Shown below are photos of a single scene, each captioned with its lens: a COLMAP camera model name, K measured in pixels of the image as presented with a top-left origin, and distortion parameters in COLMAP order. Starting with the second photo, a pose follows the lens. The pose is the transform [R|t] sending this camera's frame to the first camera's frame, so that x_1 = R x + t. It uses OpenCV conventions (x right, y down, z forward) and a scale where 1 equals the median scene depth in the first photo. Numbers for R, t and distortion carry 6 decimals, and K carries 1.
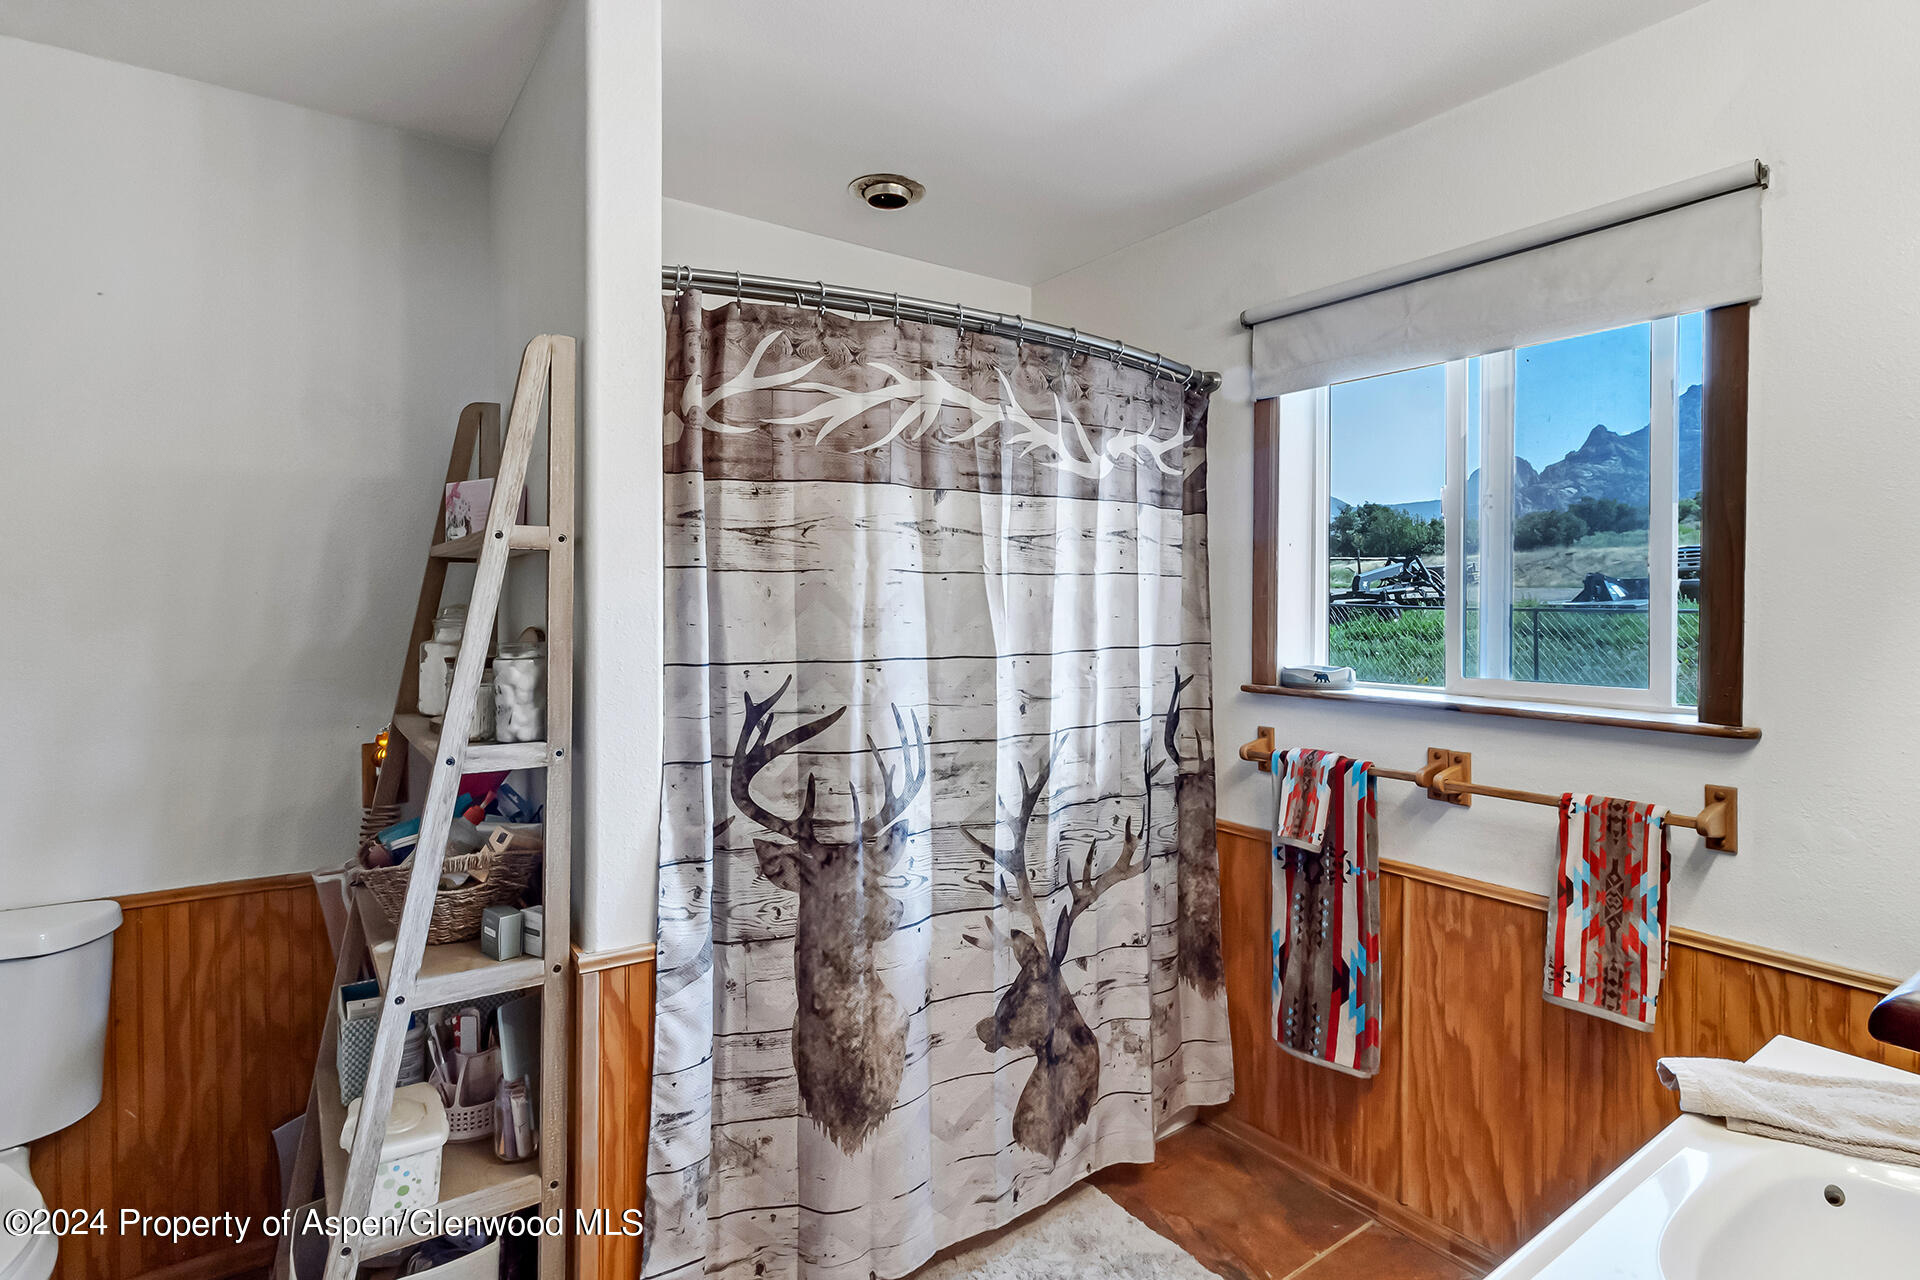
lens RADIAL K [[956.8, 0, 976.9], [0, 956.8, 608.2], [0, 0, 1]] dist [-0.002099, -0.000448]
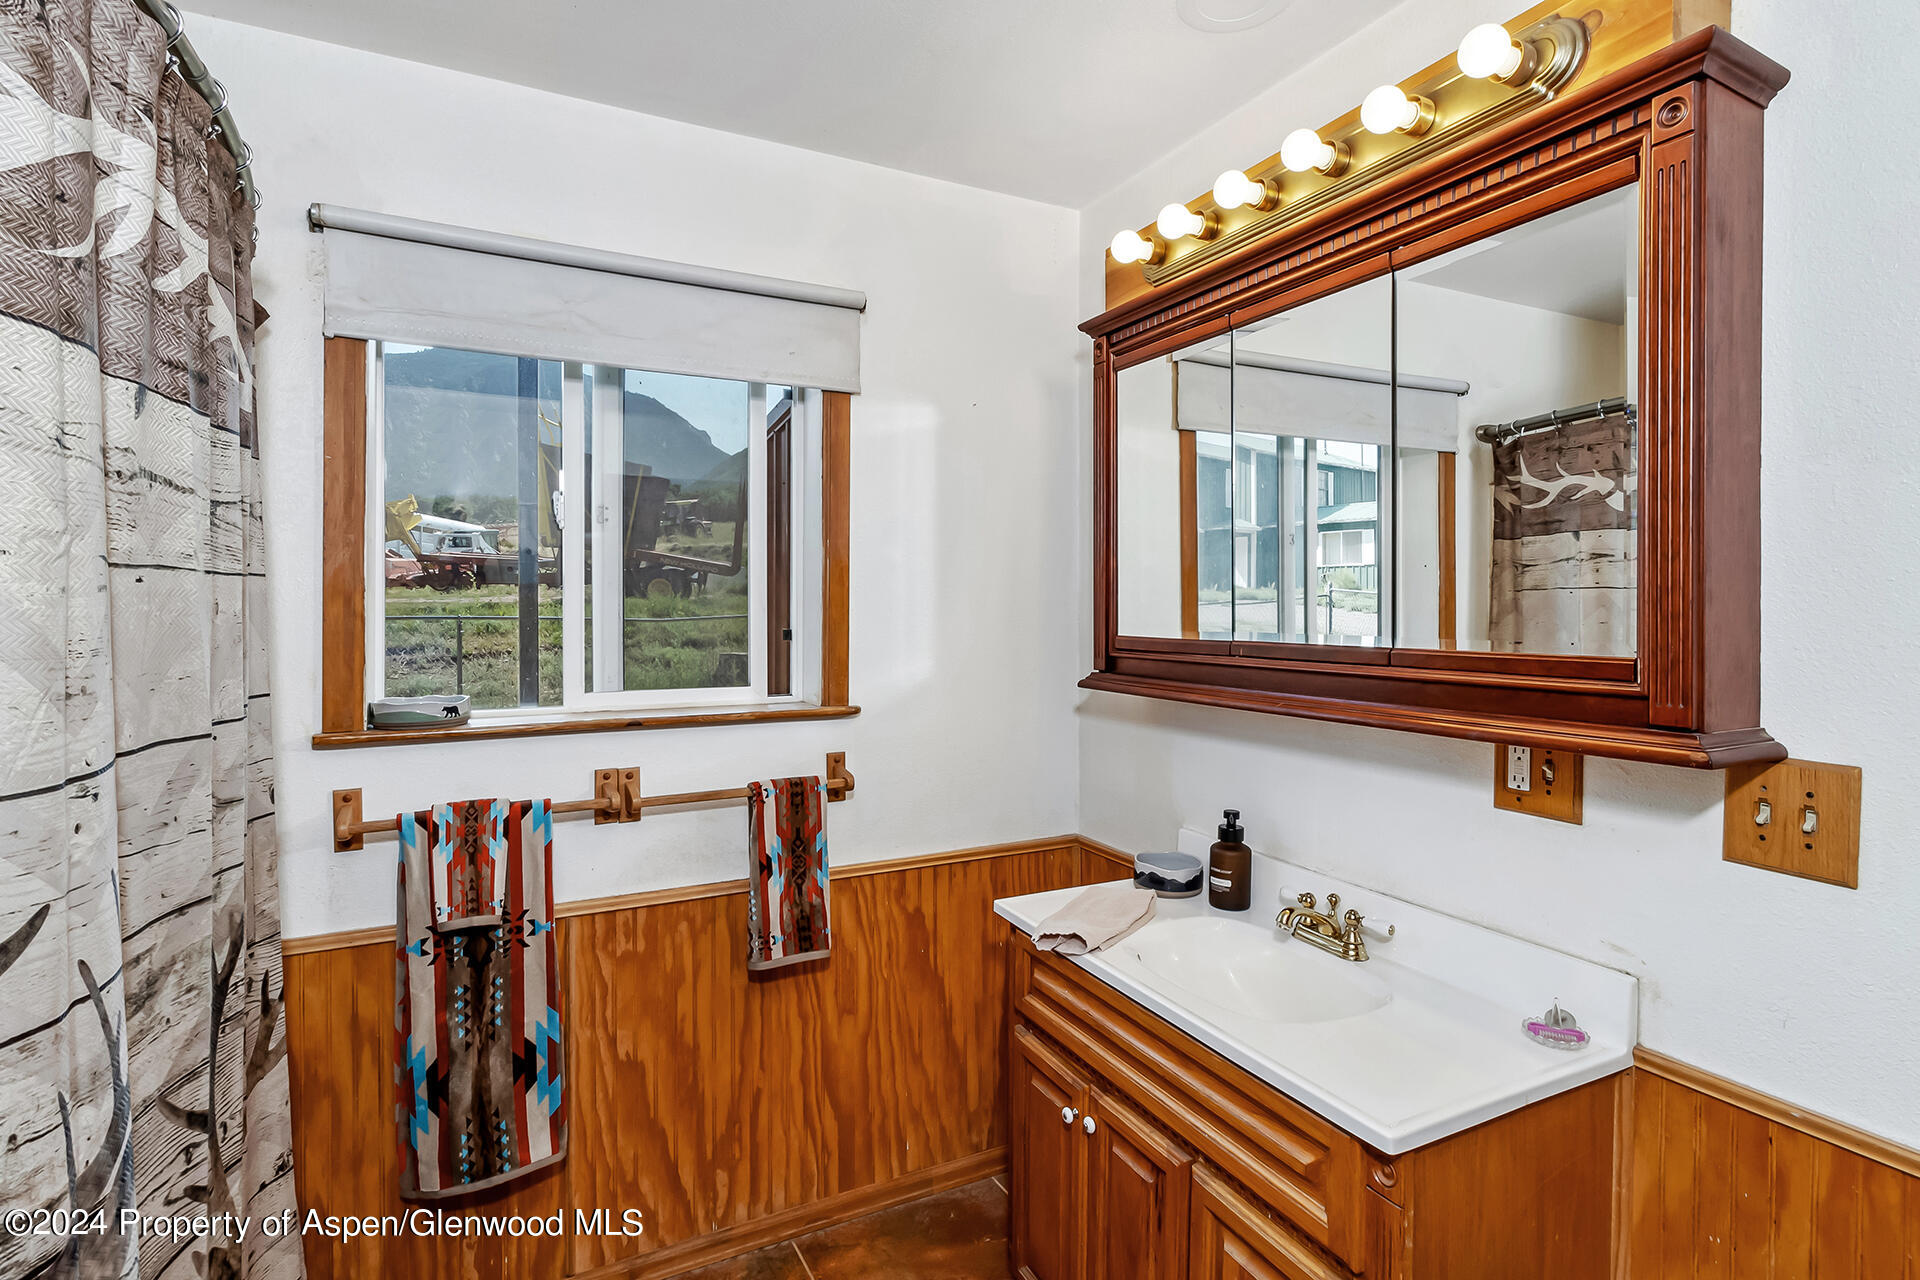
lens RADIAL K [[956.8, 0, 976.9], [0, 956.8, 608.2], [0, 0, 1]] dist [-0.002099, -0.000448]
pose [[0.136206, -0.005671, 0.990664, -0.404134], [0.006775, 0.999966, 0.004793, -0.015334], [-0.990657, 0.006059, 0.136239, 0.493127]]
